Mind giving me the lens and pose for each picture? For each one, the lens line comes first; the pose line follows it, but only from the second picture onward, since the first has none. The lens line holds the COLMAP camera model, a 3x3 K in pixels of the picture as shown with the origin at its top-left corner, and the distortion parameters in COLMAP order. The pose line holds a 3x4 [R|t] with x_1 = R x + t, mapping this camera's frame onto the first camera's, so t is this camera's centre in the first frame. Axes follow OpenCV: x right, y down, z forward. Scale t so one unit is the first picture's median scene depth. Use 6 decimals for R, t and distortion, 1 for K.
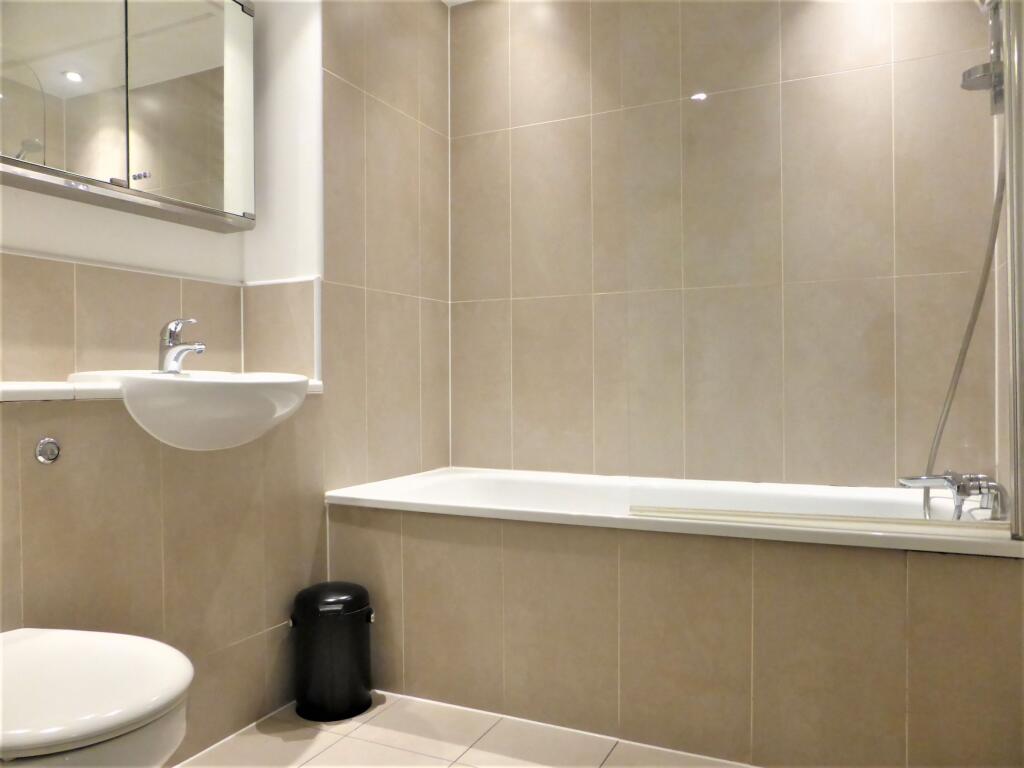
lens RADIAL K [[756.2, 0, 509.8], [0, 756.2, 389.3], [0, 0, 1]] dist [-0.072066, 0.091445]
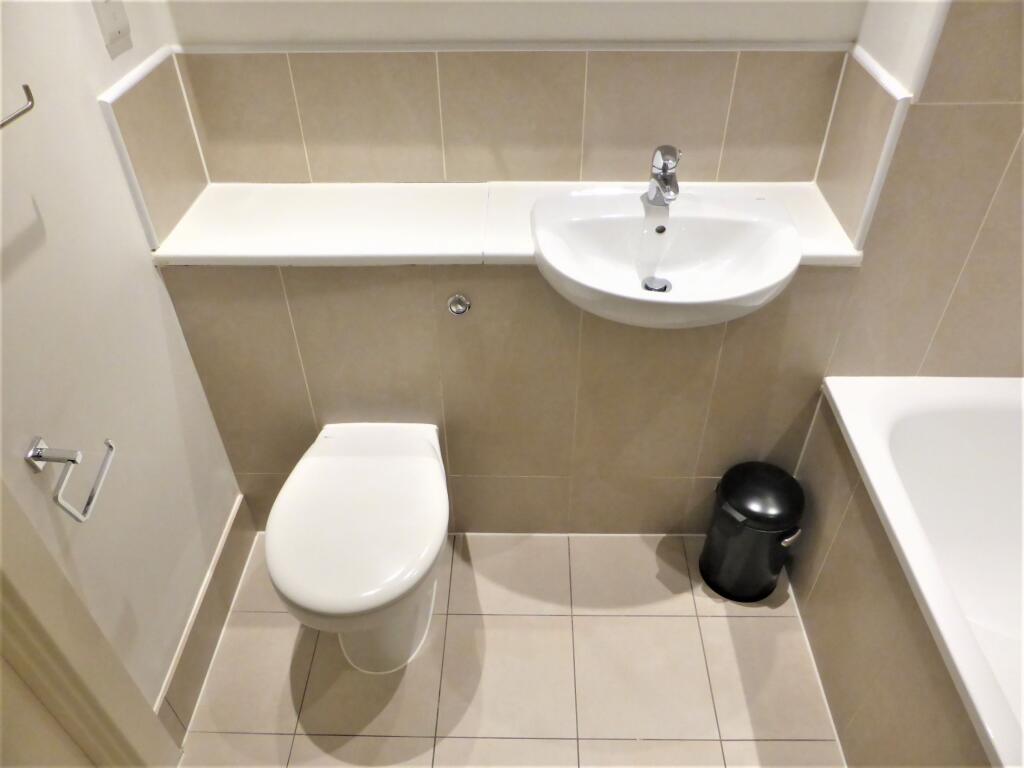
lens RADIAL K [[756.2, 0, 509.8], [0, 756.2, 389.3], [0, 0, 1]] dist [-0.072066, 0.091445]
pose [[0.420342, 0.589454, -0.689823, 0.159504], [-0.003453, 0.761282, 0.648412, -0.354393], [0.907359, -0.270173, 0.322035, 0.450748]]
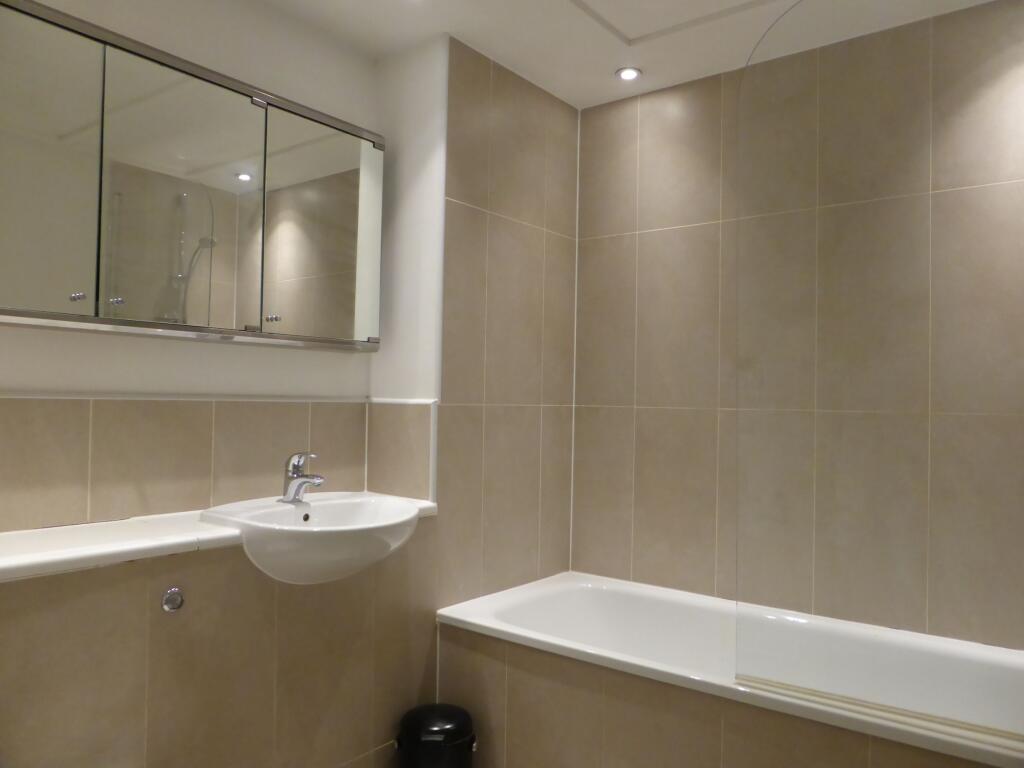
lens RADIAL K [[756.2, 0, 509.8], [0, 756.2, 389.3], [0, 0, 1]] dist [-0.072066, 0.091445]
pose [[0.977946, 0.021241, -0.207777, 0.057564], [-0.027336, 0.999275, -0.026508, -0.139602], [0.207063, 0.031603, 0.977817, 0.011584]]
